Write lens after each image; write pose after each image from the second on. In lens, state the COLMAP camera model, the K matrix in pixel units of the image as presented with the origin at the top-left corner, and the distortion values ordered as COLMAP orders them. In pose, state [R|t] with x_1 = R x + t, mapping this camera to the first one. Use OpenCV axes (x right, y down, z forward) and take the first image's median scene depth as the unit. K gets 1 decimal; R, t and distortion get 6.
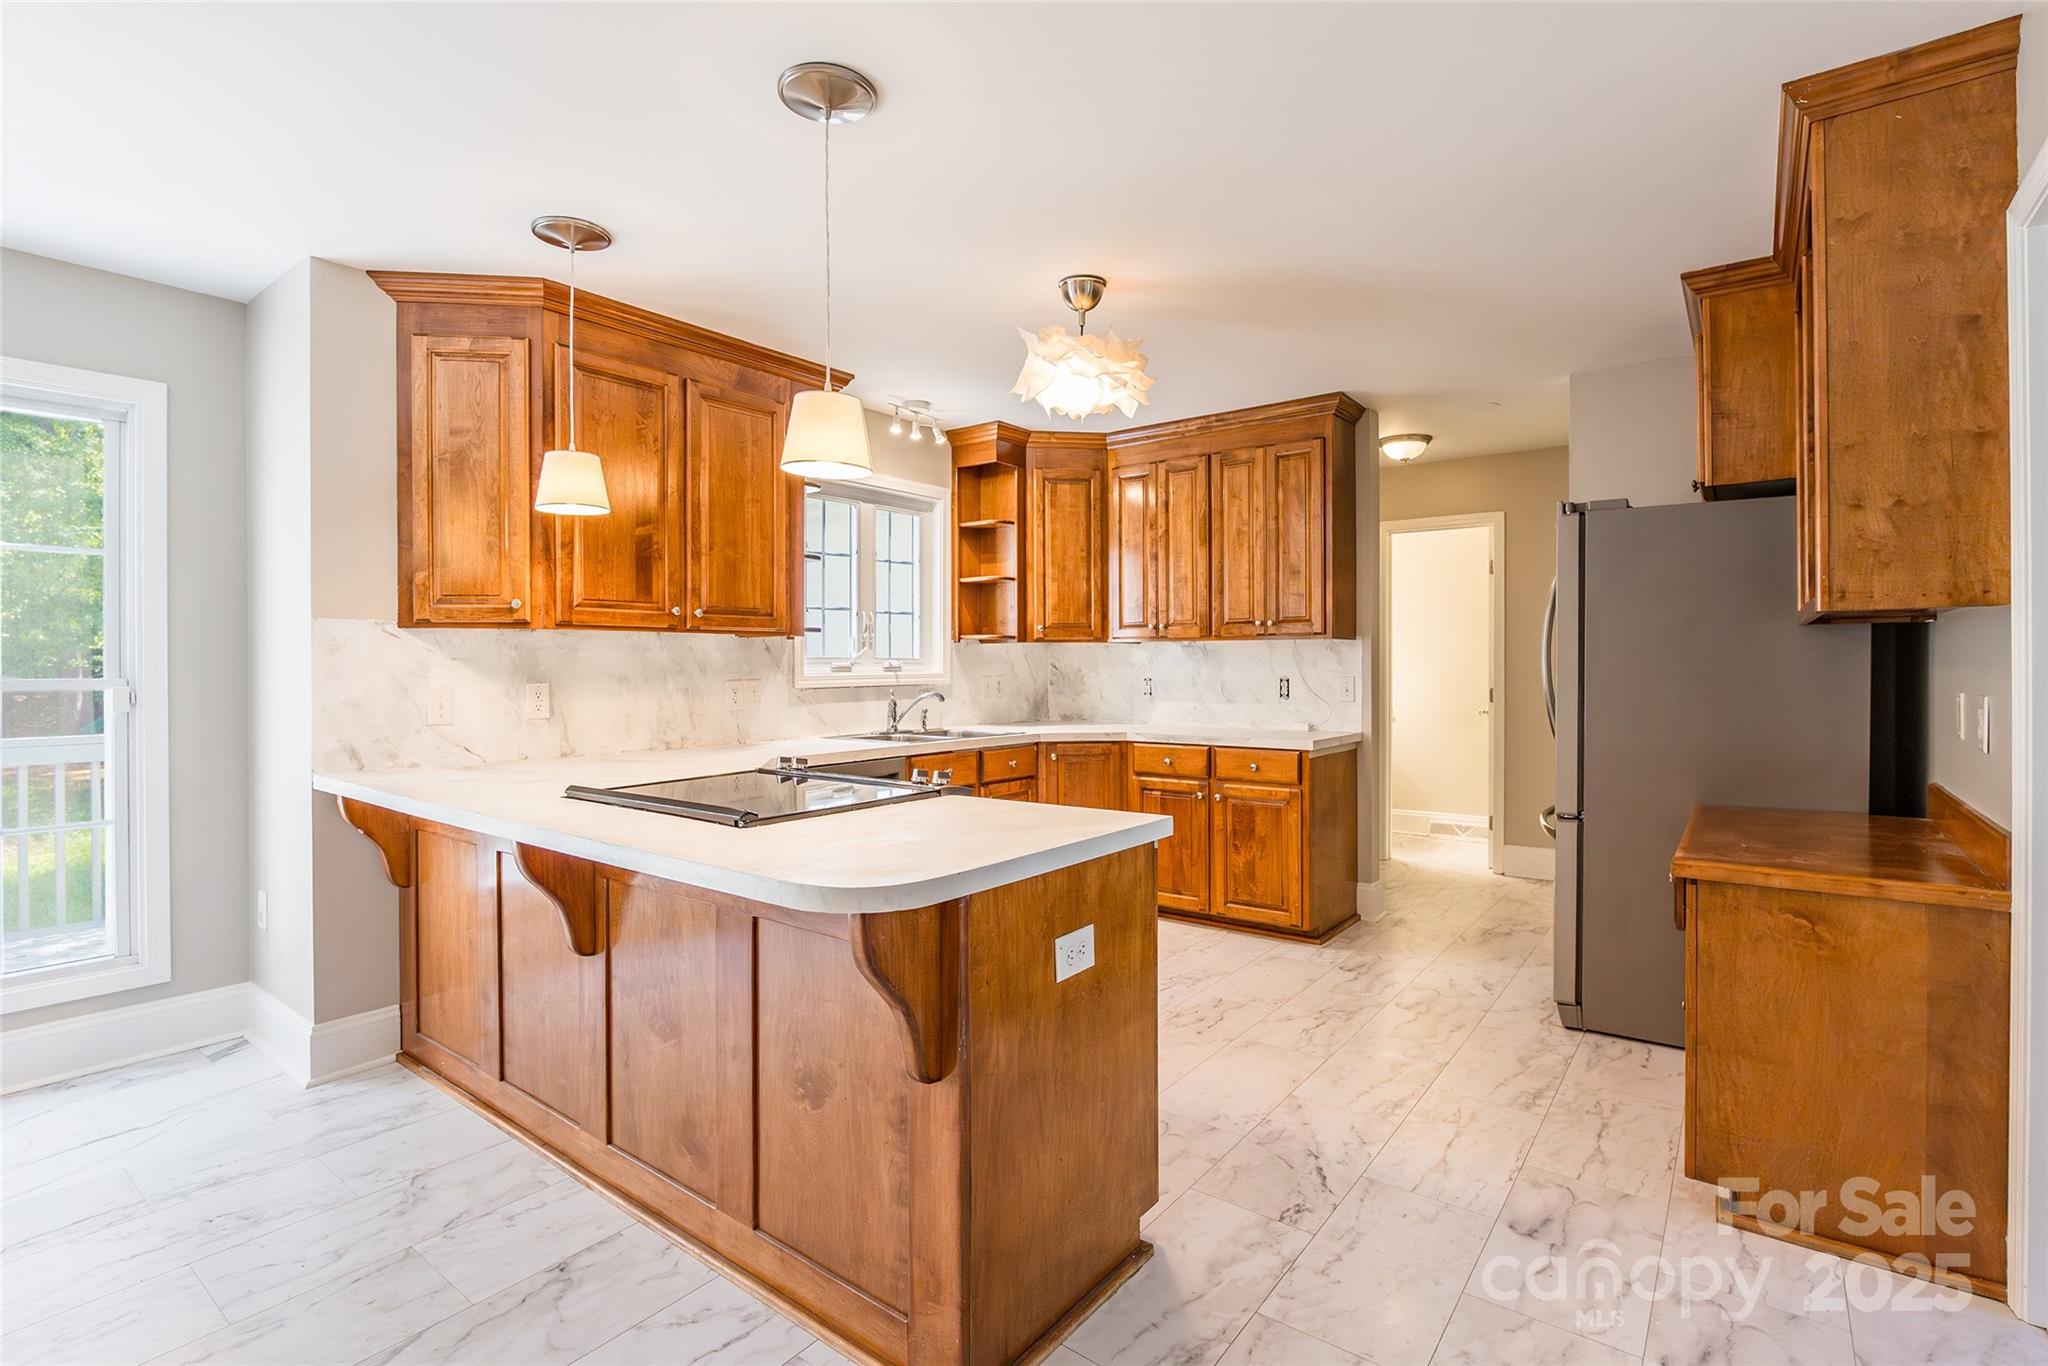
lens RADIAL K [[940.2, 0, 1033.1], [0, 940.2, 671.8], [0, 0, 1]] dist [-0.026259, -0.000566]
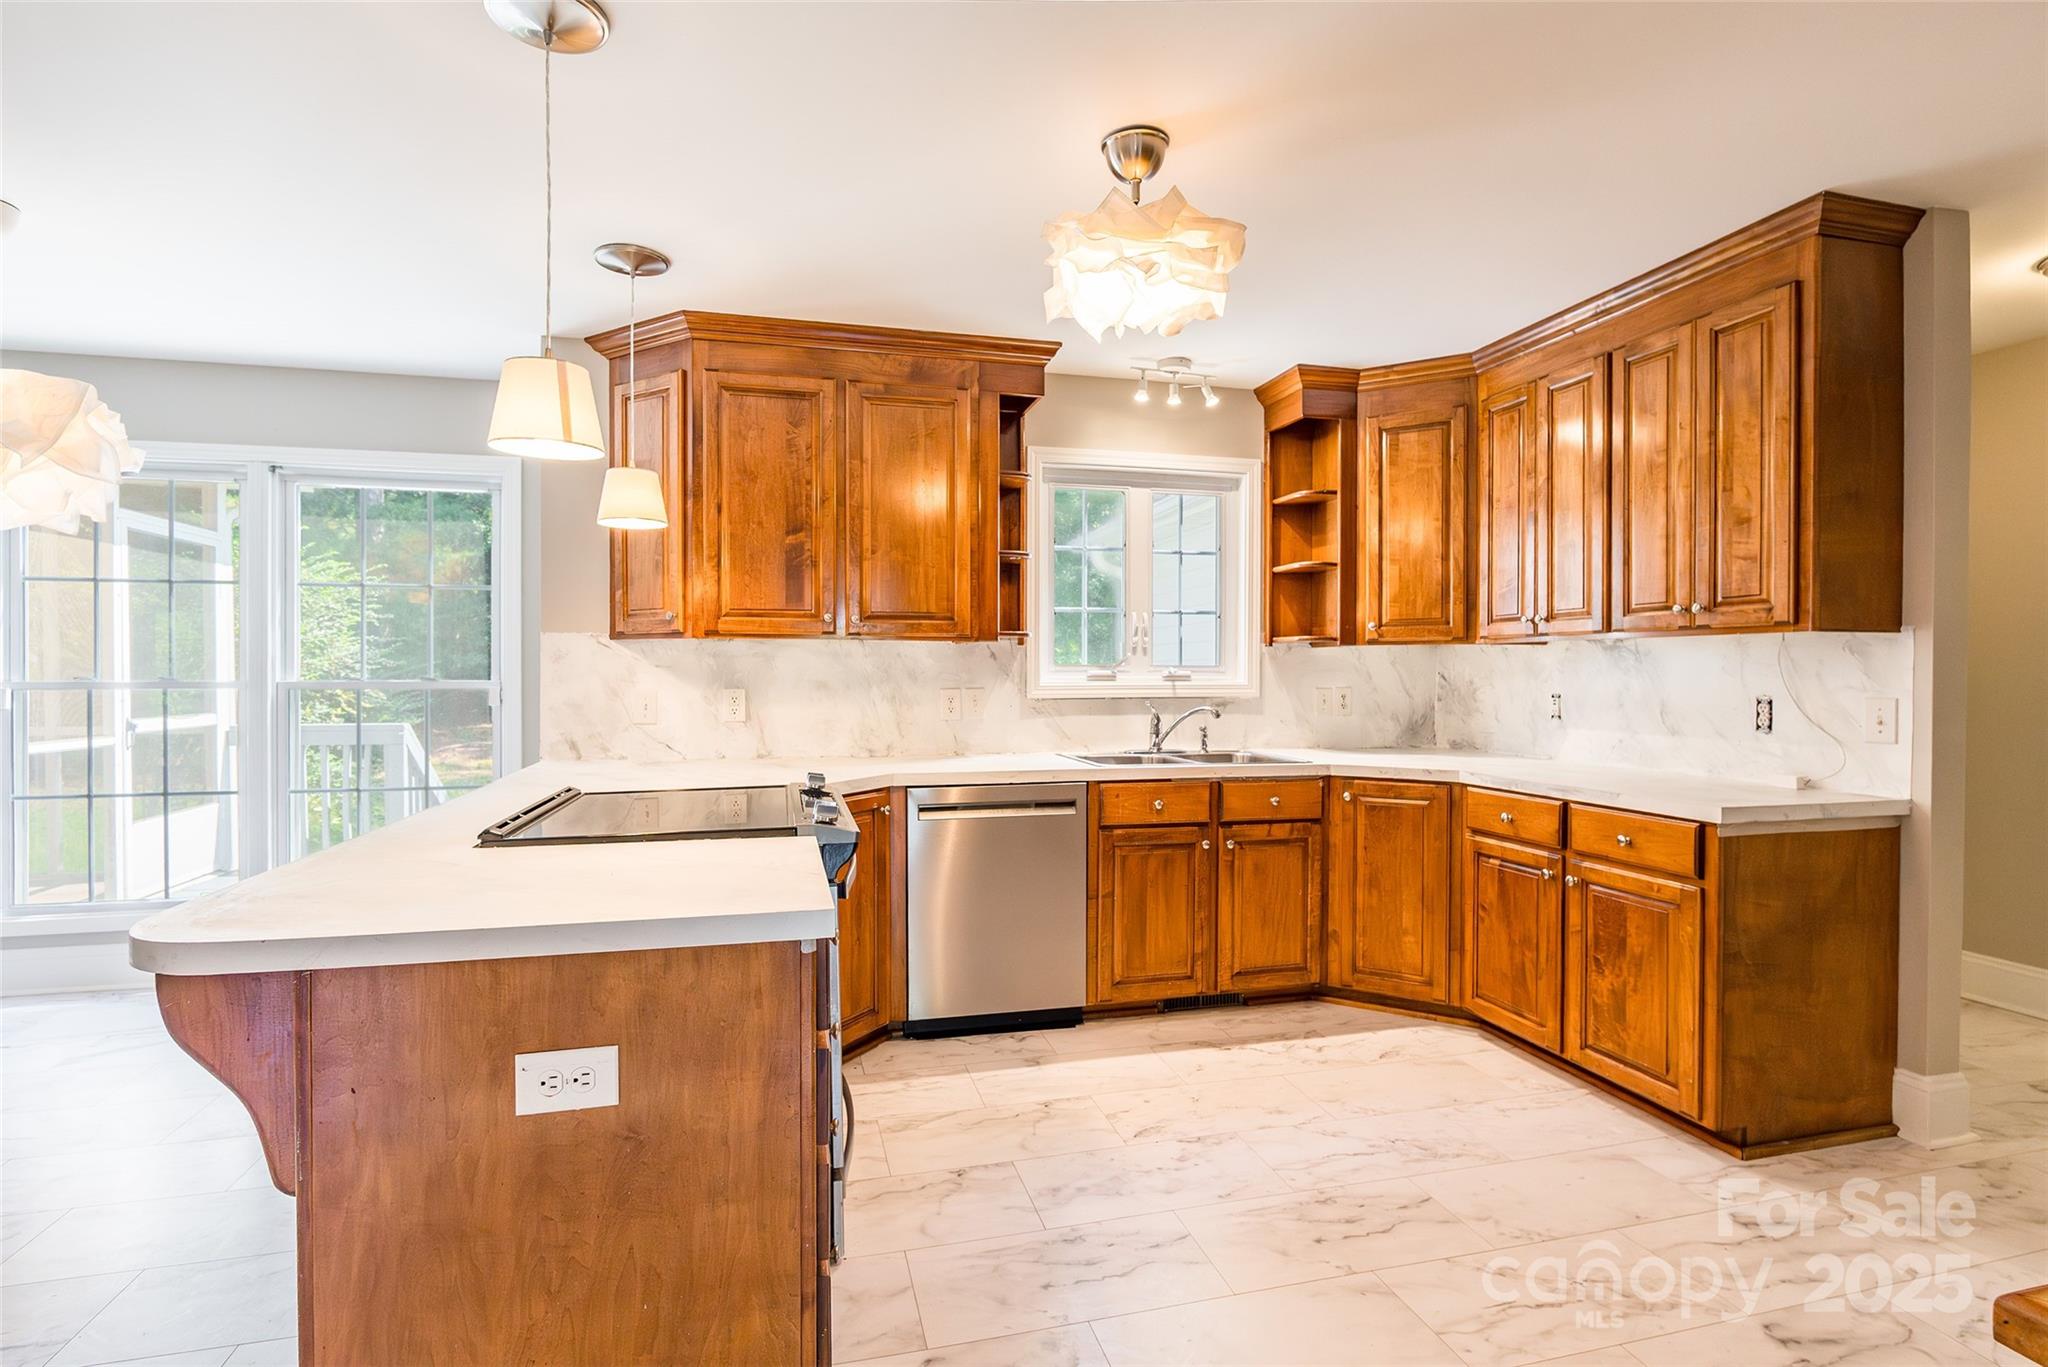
lens RADIAL K [[937.8, 0, 1034.8], [0, 937.8, 683.6], [0, 0, 1]] dist [-0.013375, 0.000811]
pose [[0.785221, 0.011356, -0.619111, 0.295418], [-0.008837, 0.999936, 0.007133, -0.003206], [0.619152, -0.000130, 0.785271, 0.260578]]
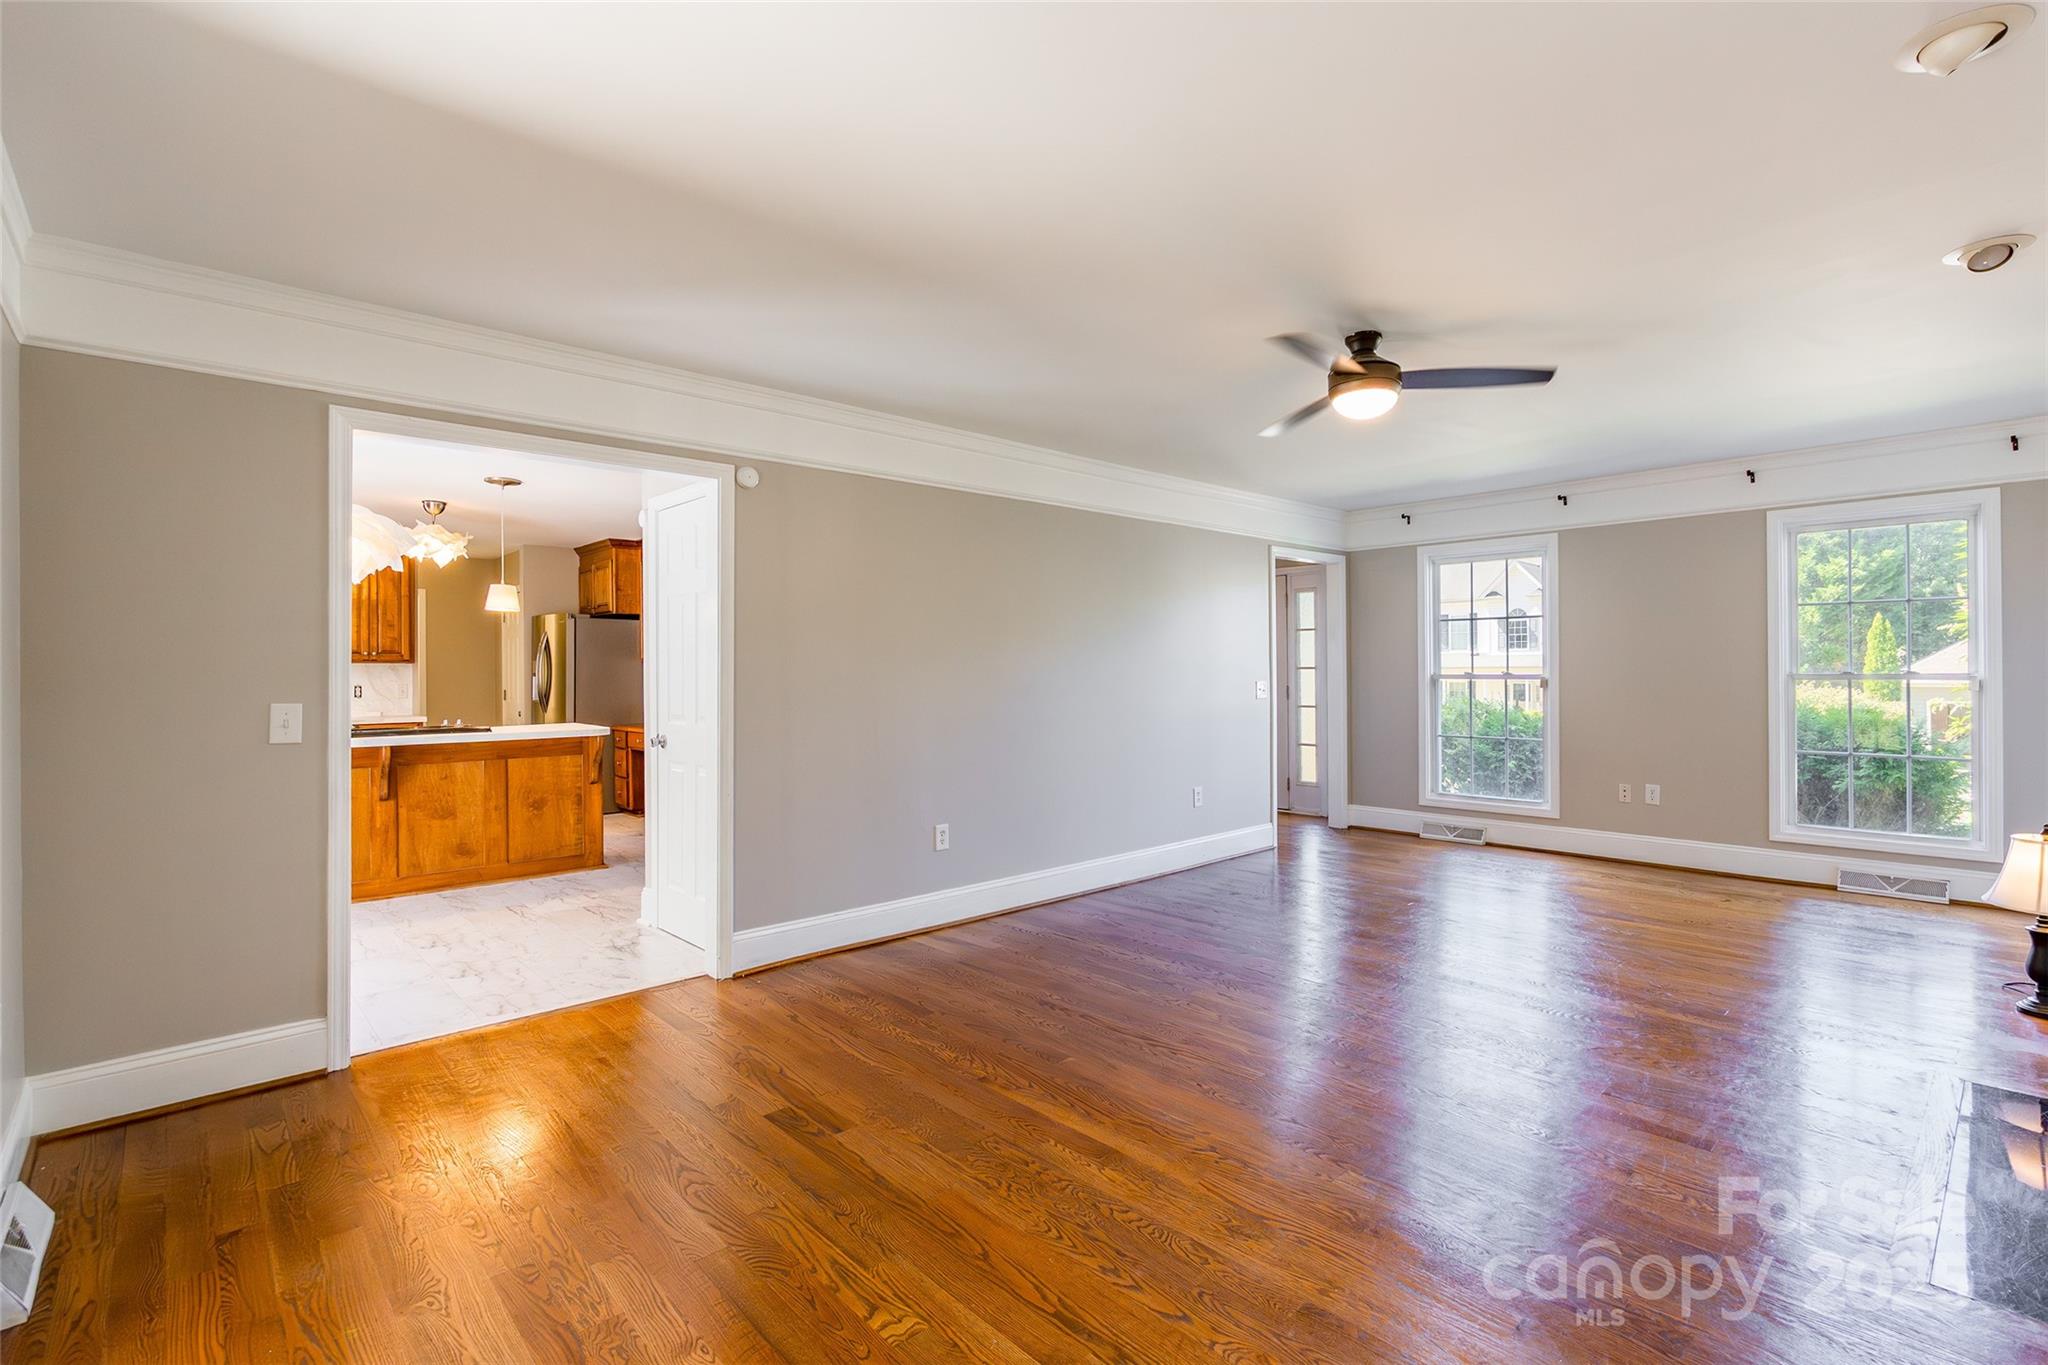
lens RADIAL K [[937.8, 0, 1034.8], [0, 937.8, 682.6], [0, 0, 1]] dist [-0.013375, 0.000811]
pose [[0.182207, -0.006614, 0.983238, -1.238922], [0.013595, 0.999899, 0.004207, 0.010468], [-0.983166, 0.012601, 0.182279, -0.518222]]
